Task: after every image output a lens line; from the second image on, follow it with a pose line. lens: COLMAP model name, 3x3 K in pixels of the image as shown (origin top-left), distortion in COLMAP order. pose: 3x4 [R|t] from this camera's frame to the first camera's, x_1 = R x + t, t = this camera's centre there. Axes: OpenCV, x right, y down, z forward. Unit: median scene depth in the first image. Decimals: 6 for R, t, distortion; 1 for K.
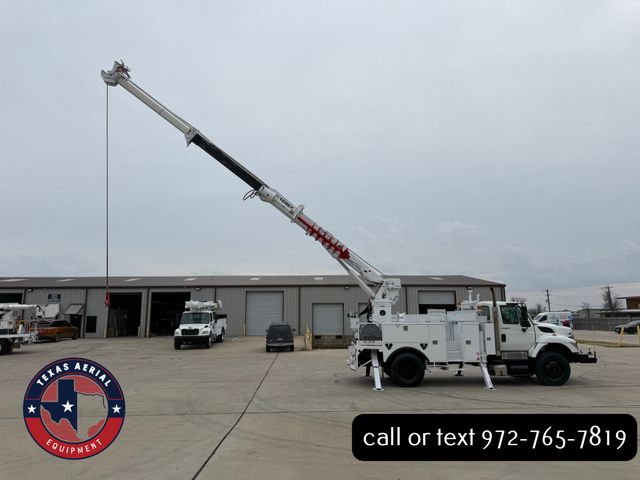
lens RADIAL K [[446.0, 0, 320.0], [0, 446.0, 240.0], [0, 0, 1]] dist [0.105529, -0.153534]
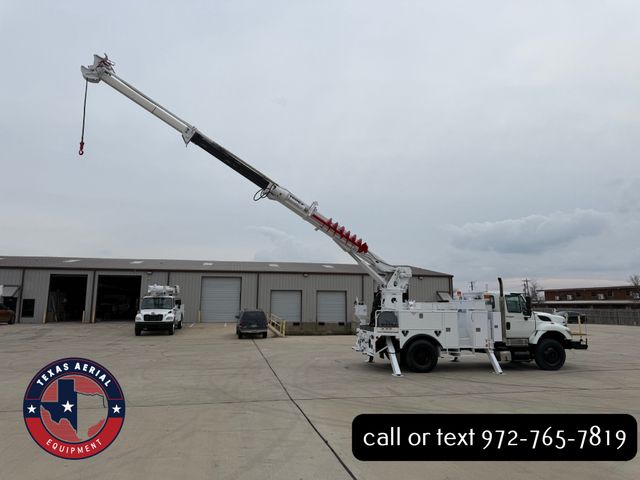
lens RADIAL K [[446.0, 0, 320.0], [0, 446.0, 240.0], [0, 0, 1]] dist [0.105529, -0.153534]
pose [[0.987620, 0.036143, 0.152643, -0.198534], [-0.040295, 0.998895, 0.024193, 0.007477], [-0.151600, -0.030044, 0.987985, 0.024581]]
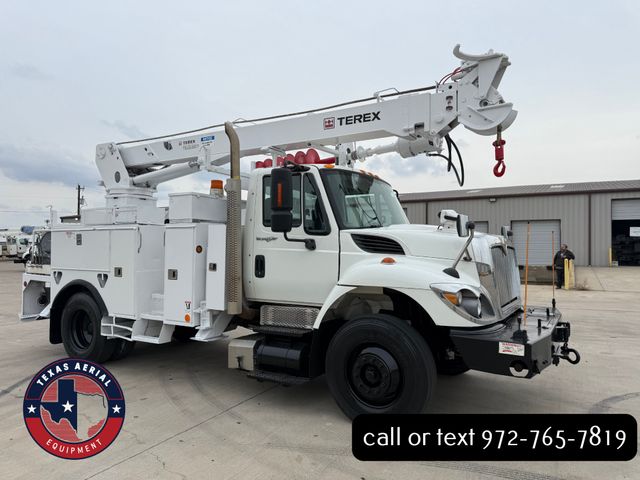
lens RADIAL K [[446.0, 0, 320.0], [0, 446.0, 240.0], [0, 0, 1]] dist [0.105529, -0.153534]
pose [[0.855129, 0.003825, -0.518402, 0.622475], [0.078814, 0.987390, 0.137294, 0.152356], [0.512390, -0.158262, 0.844044, 0.733286]]
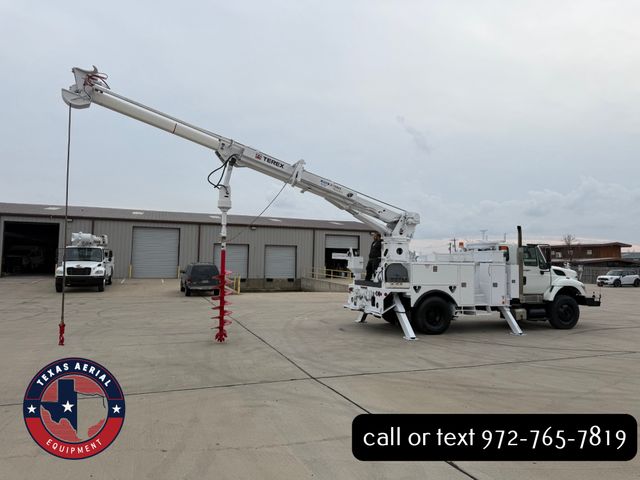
lens RADIAL K [[447.2, 0, 322.9], [0, 447.2, 236.7], [0, 0, 1]] dist [0.105192, -0.164339]
pose [[0.948831, 0.041688, 0.313019, -0.285260], [-0.076783, 0.991956, 0.100637, 0.063543], [-0.306306, -0.119522, 0.944400, 0.251772]]
